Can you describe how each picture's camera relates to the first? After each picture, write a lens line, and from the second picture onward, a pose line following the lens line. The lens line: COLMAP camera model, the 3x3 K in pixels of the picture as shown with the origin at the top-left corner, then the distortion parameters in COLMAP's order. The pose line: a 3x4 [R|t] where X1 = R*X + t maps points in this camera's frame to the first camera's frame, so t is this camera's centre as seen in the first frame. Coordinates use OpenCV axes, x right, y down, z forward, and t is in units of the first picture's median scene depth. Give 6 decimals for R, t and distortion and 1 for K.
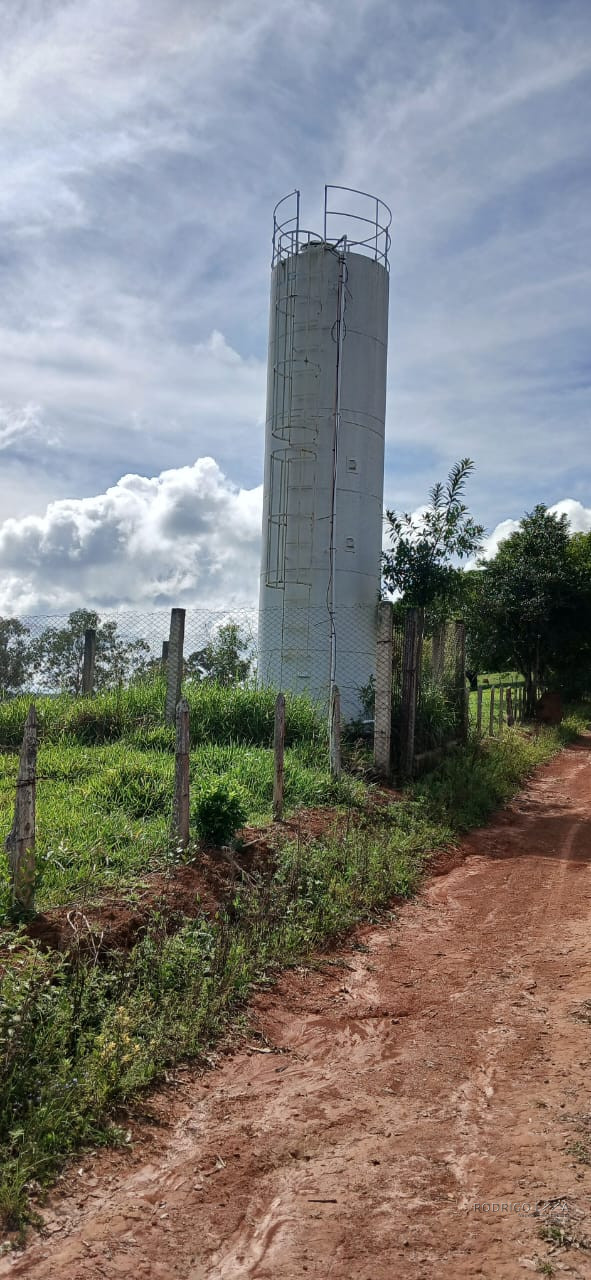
lens RADIAL K [[1065.0, 0, 294.2], [0, 1065.0, 692.4], [0, 0, 1]] dist [-0.102120, -0.010689]
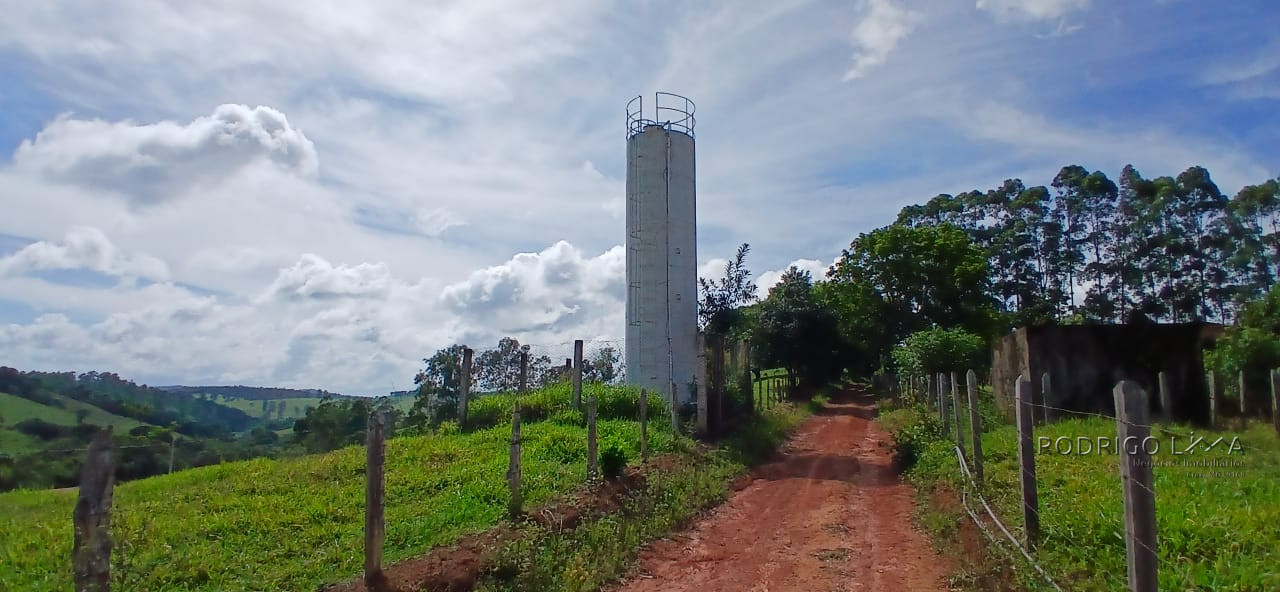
lens RADIAL K [[1065.0, 0, 640.0], [0, 1065.0, 296.0], [0, 0, 1]] dist [-0.102120, -0.010689]
pose [[0.998844, -0.031635, 0.036192, -0.070792], [0.034180, 0.996817, -0.072018, -0.023738], [-0.033799, 0.073172, 0.996746, -0.688720]]
